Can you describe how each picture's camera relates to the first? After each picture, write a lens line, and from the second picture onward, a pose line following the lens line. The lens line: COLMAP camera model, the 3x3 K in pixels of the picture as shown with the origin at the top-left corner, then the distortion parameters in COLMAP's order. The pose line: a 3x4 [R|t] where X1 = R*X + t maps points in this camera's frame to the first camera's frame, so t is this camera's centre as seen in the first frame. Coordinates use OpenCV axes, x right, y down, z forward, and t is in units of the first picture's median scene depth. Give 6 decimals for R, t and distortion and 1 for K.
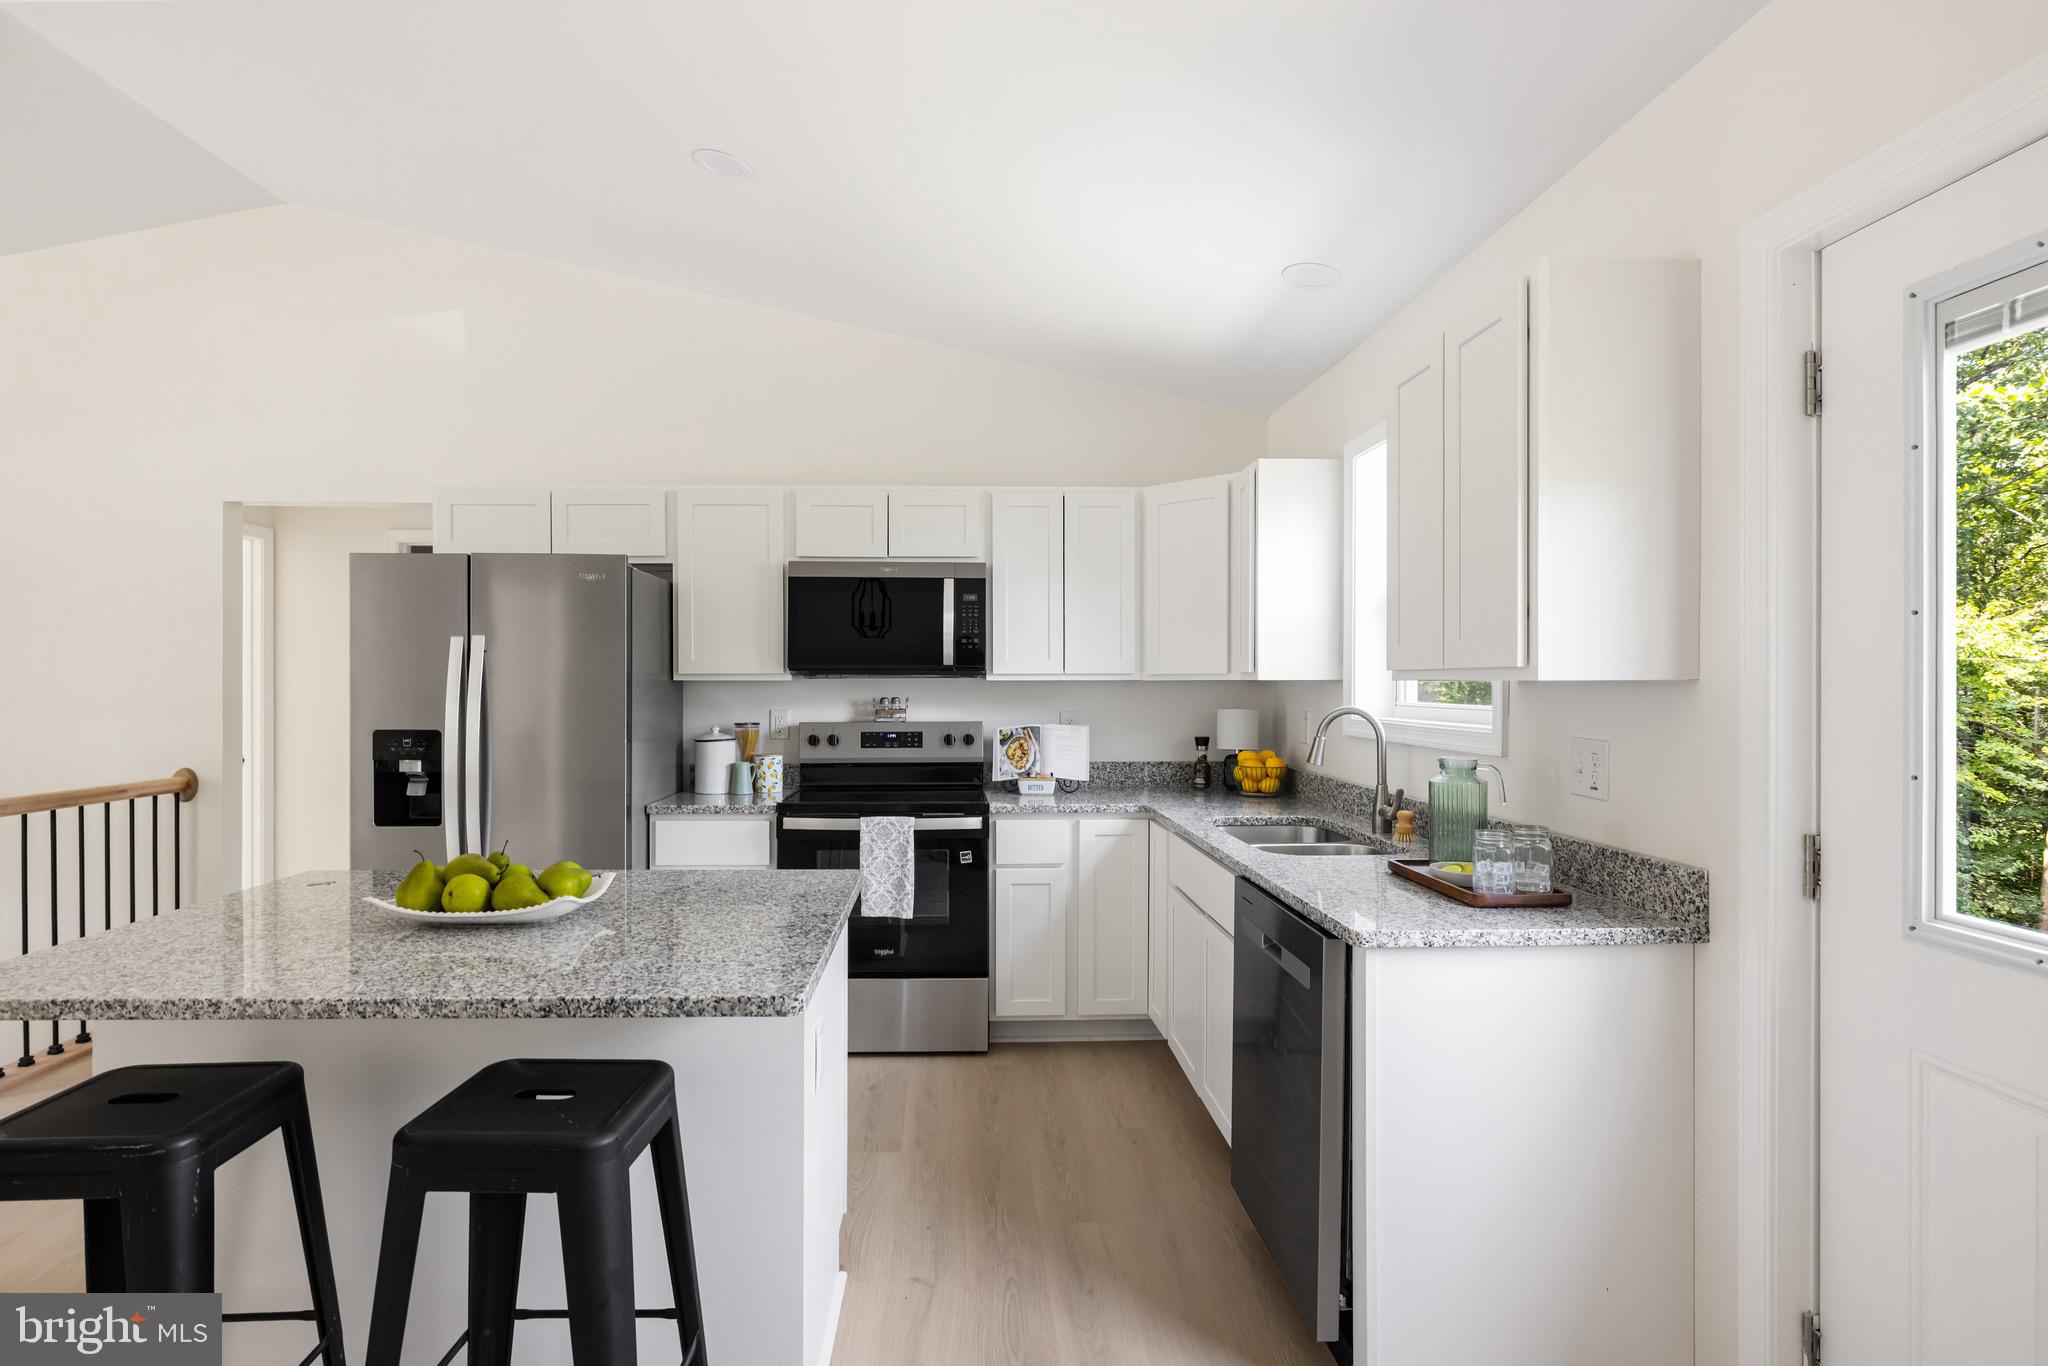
lens RADIAL K [[1017.9, 0, 993.0], [0, 1017.9, 683.1], [0, 0, 1]] dist [-0.000156, -0.000028]
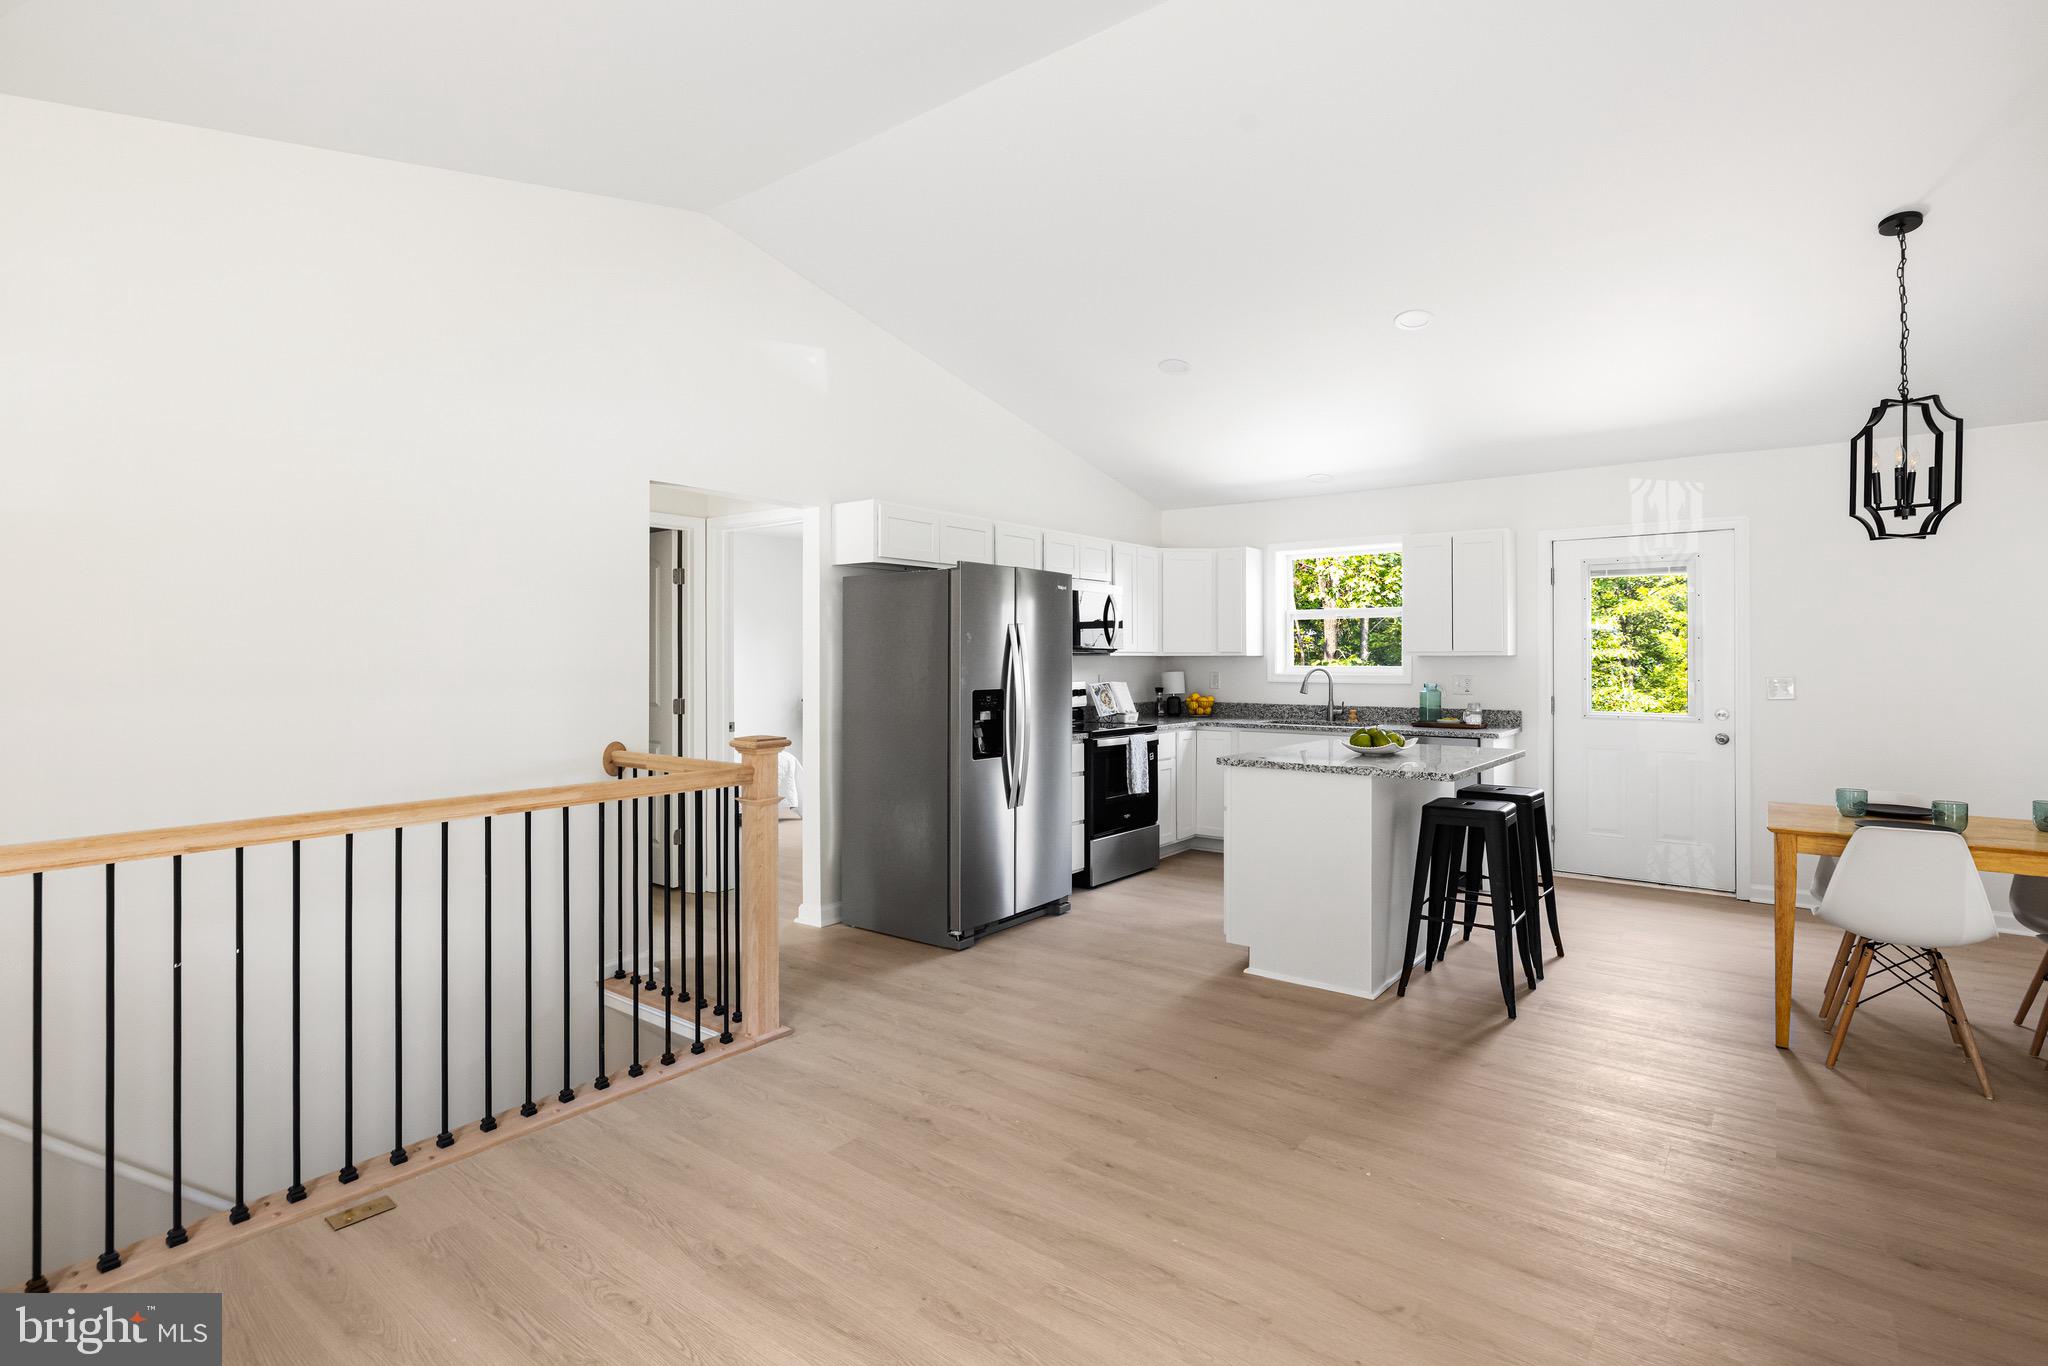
lens RADIAL K [[990.5, 0, 1027.3], [0, 990.5, 652.8], [0, 0, 1]] dist [-0.002244, 0.000062]
pose [[0.636862, 0.004372, 0.770965, -1.367125], [0.002059, 0.999971, -0.007371, 0.004387], [-0.770975, 0.006282, 0.636835, 0.070909]]
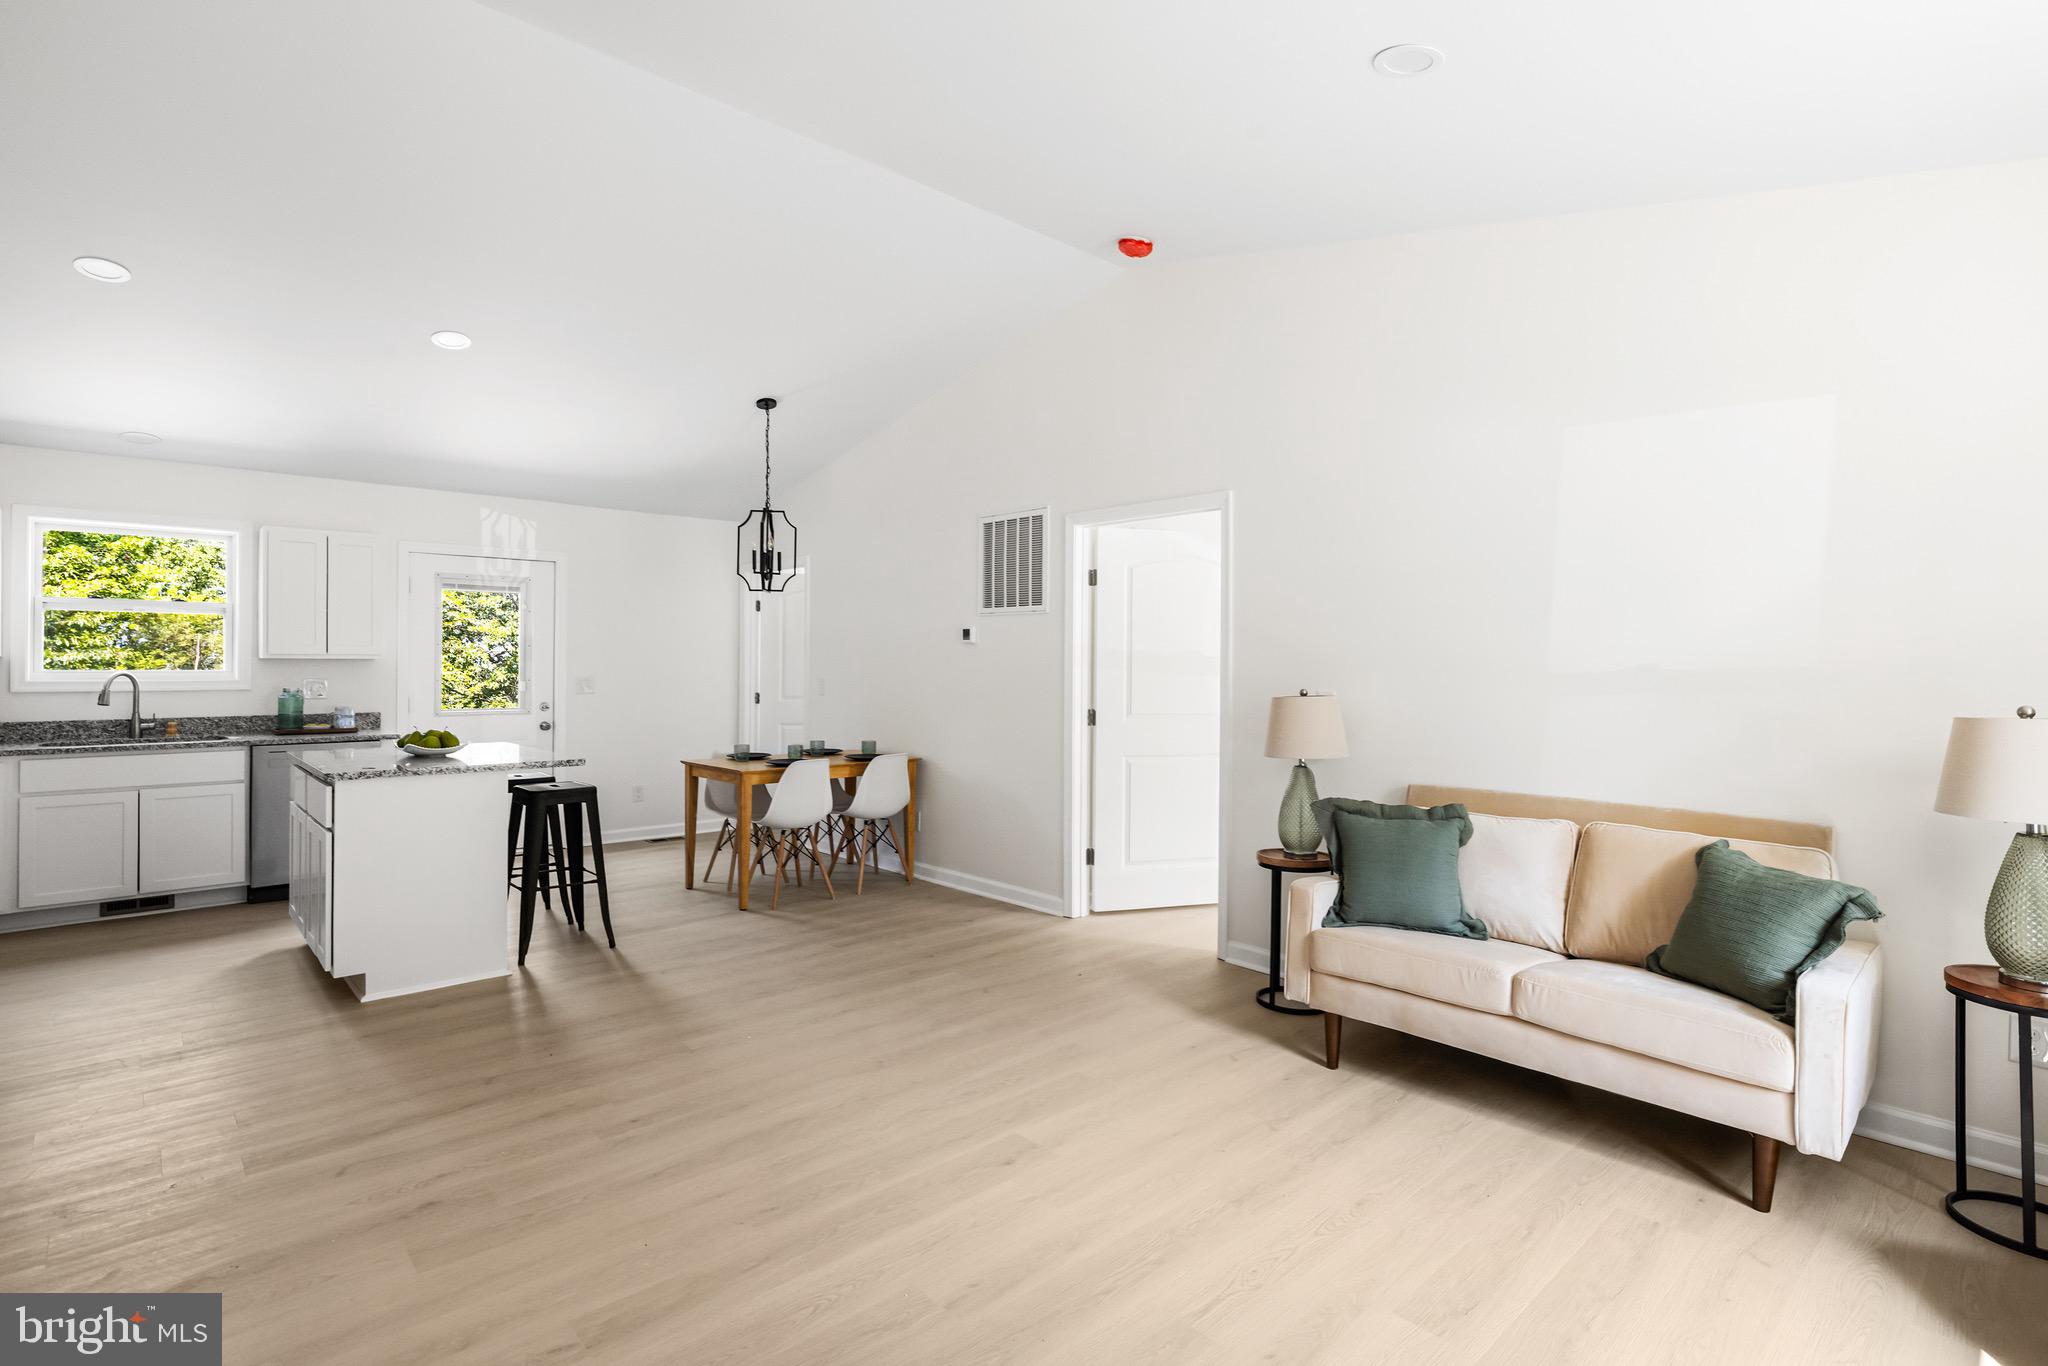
lens RADIAL K [[985.0, 0, 1010.4], [0, 985.0, 661.8], [0, 0, 1]] dist [-0.001006, 0.000156]
pose [[-0.643850, -0.000151, 0.765152, -1.556359], [-0.002040, 0.999997, -0.001520, 0.003535], [-0.765149, -0.002540, -0.643848, 0.708970]]
